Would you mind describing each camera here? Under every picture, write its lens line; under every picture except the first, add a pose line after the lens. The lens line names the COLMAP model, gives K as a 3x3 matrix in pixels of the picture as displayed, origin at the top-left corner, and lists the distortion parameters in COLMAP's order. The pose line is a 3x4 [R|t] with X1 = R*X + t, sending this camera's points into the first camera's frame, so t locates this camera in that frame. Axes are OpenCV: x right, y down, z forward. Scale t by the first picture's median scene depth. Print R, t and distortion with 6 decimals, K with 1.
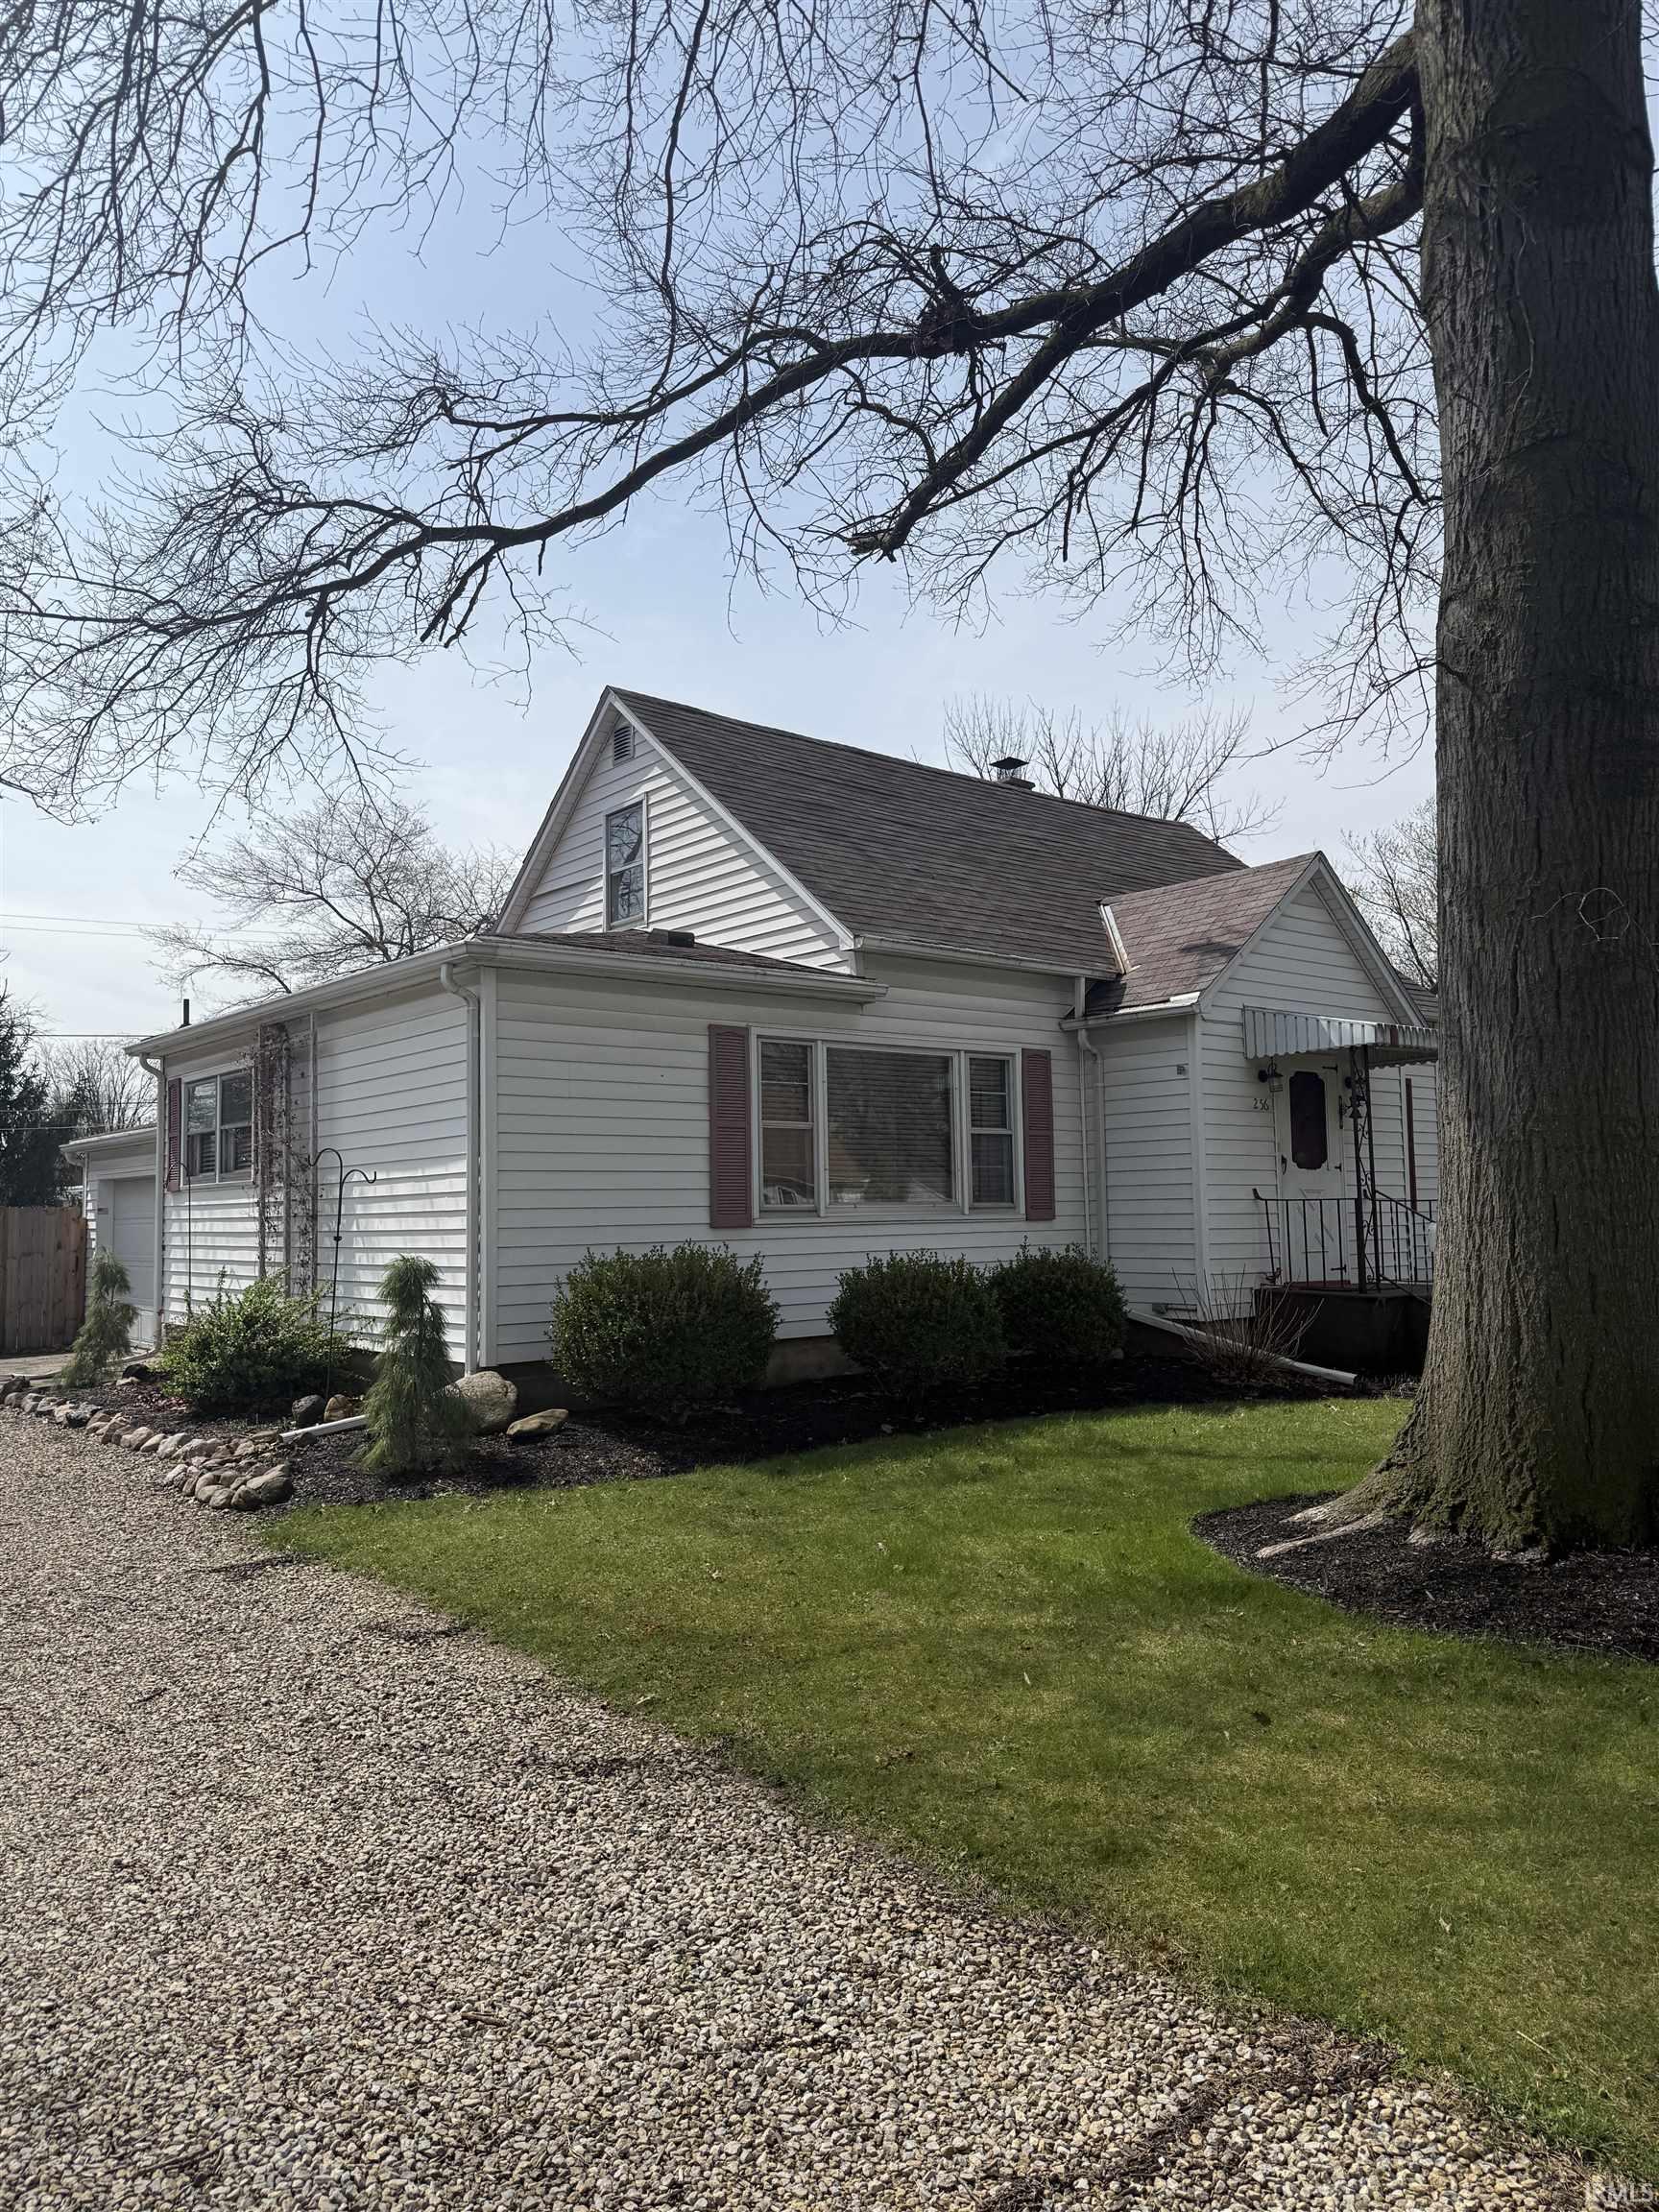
lens RADIAL K [[1594.8, 0, 835.3], [0, 1594.8, 1088.3], [0, 0, 1]] dist [0.070524, -0.117173]
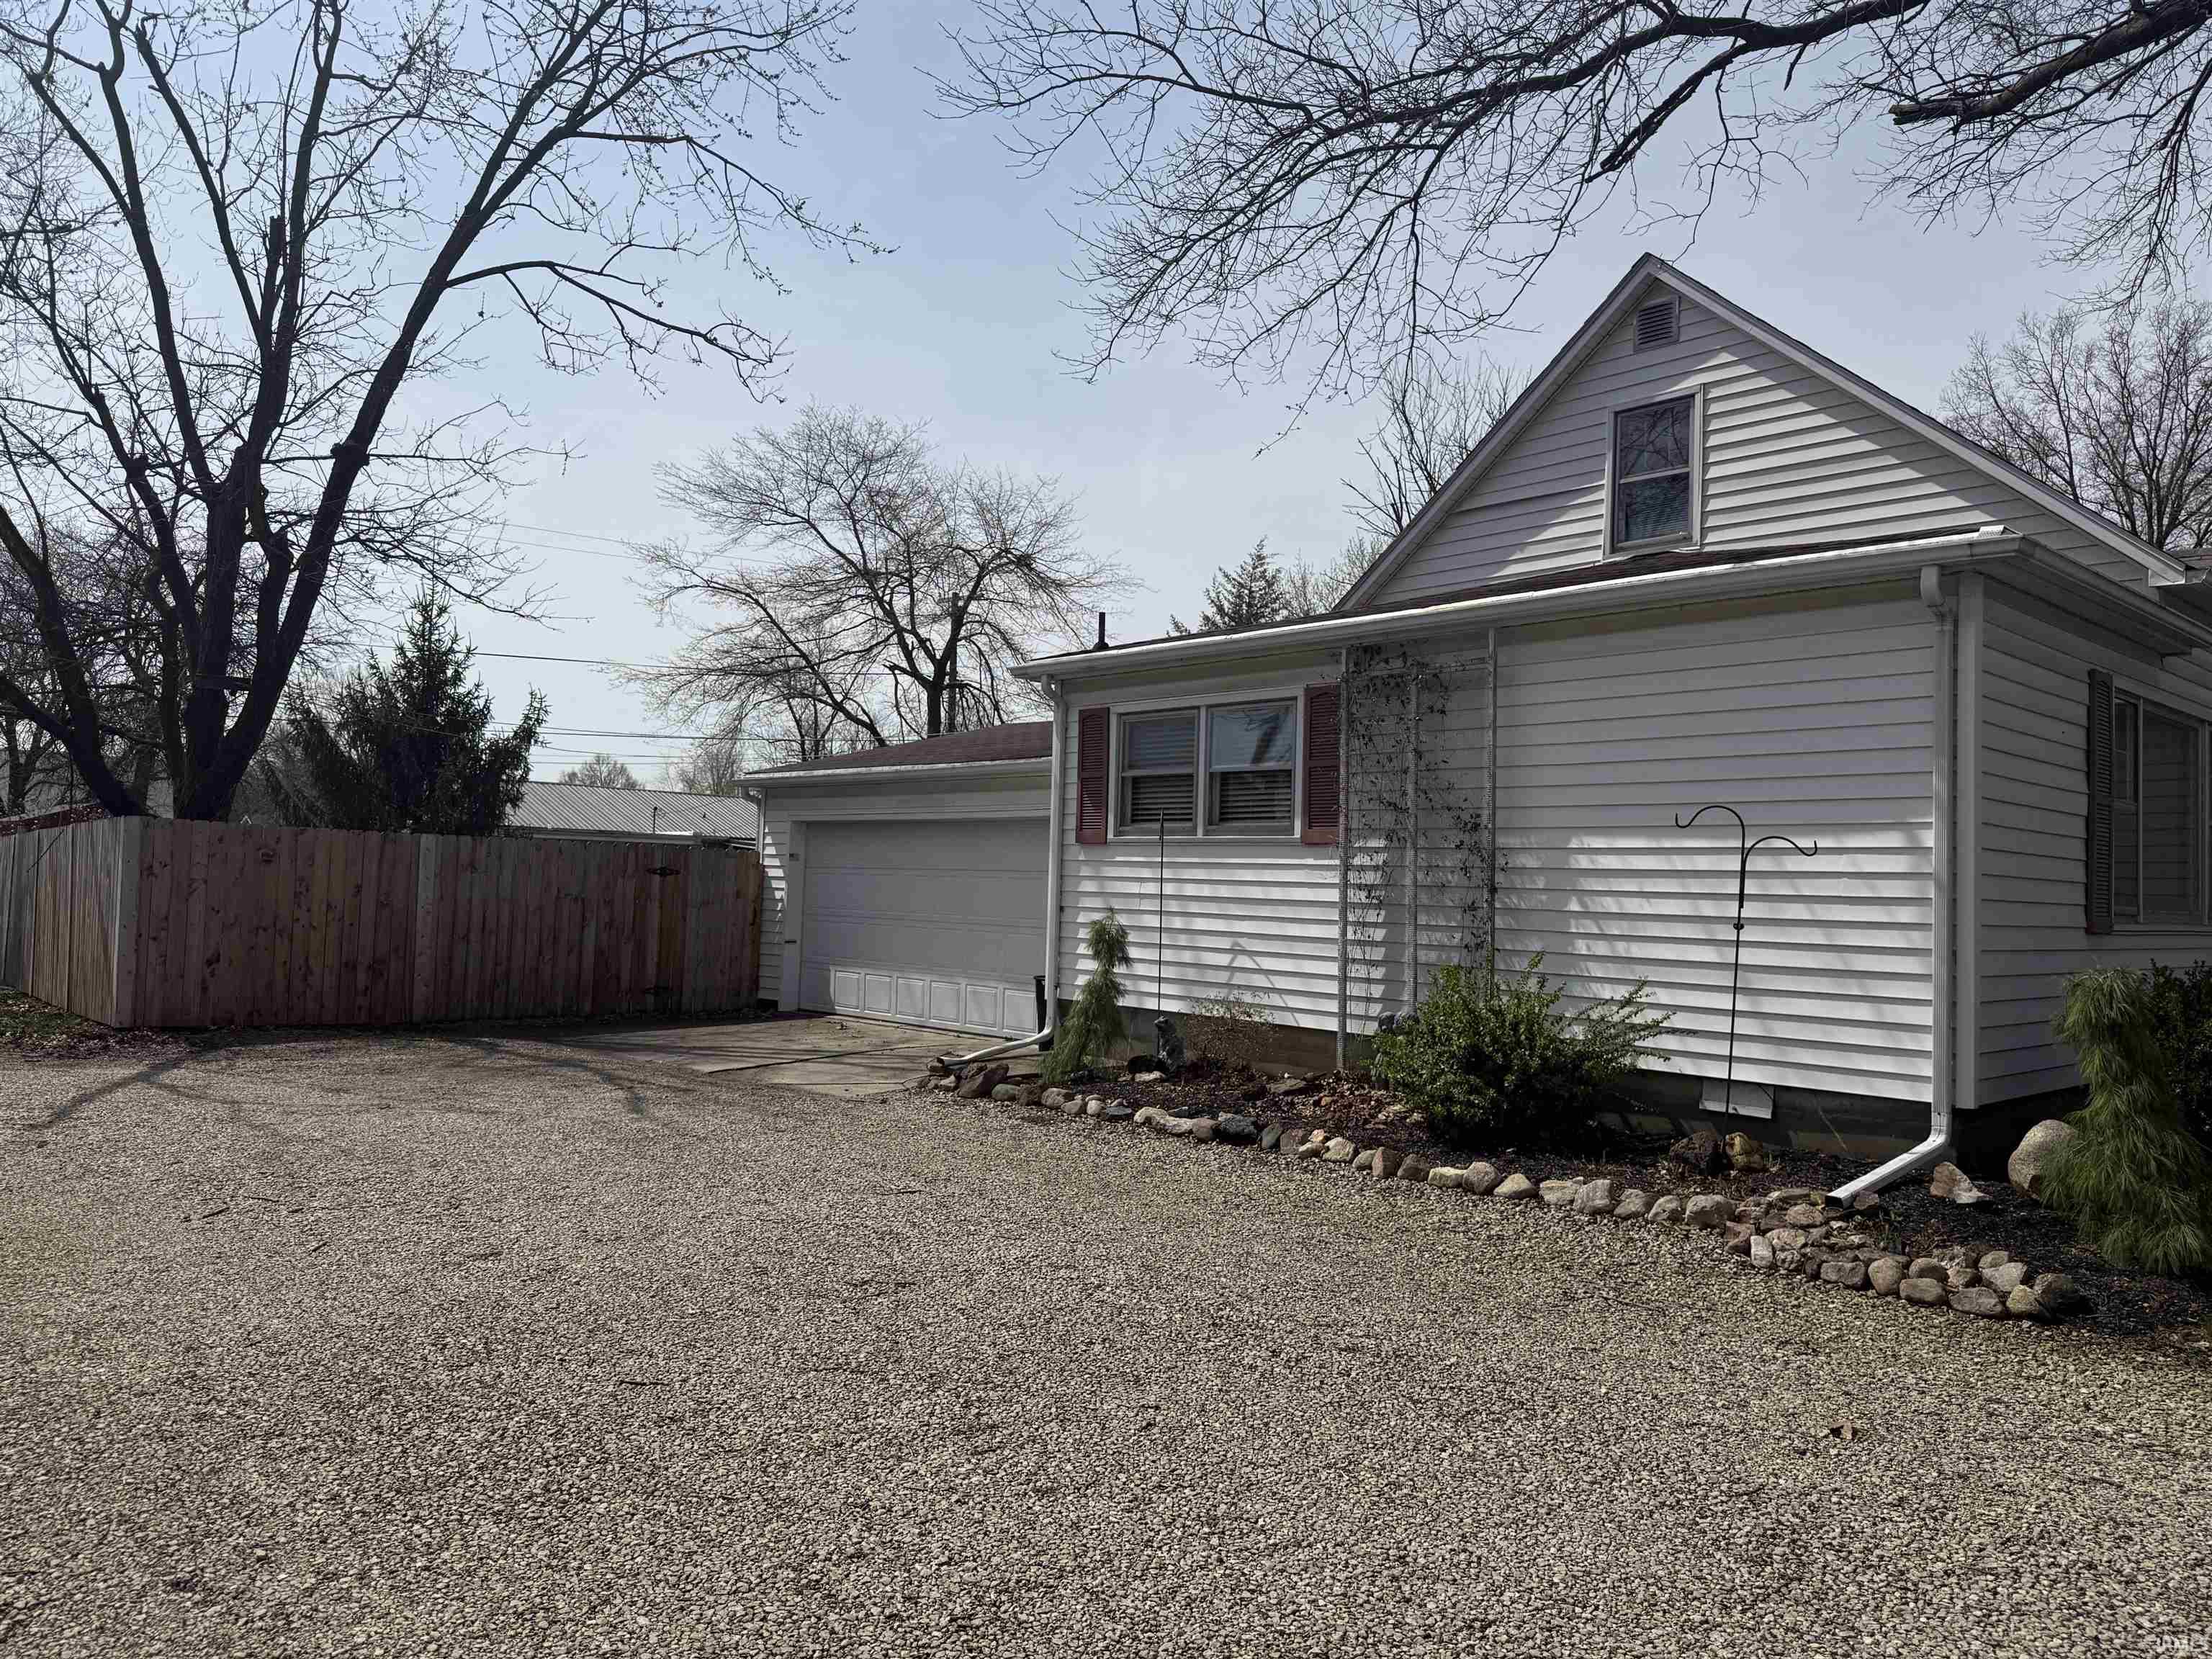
lens RADIAL K [[1594.8, 0, 998.0], [0, 1594.8, 780.5], [0, 0, 1]] dist [0.070524, -0.117173]
pose [[0.998545, 0.051264, 0.016731, -0.523663], [-0.051499, 0.998576, 0.013907, 0.025714], [-0.015994, -0.014749, 0.999763, 0.200542]]
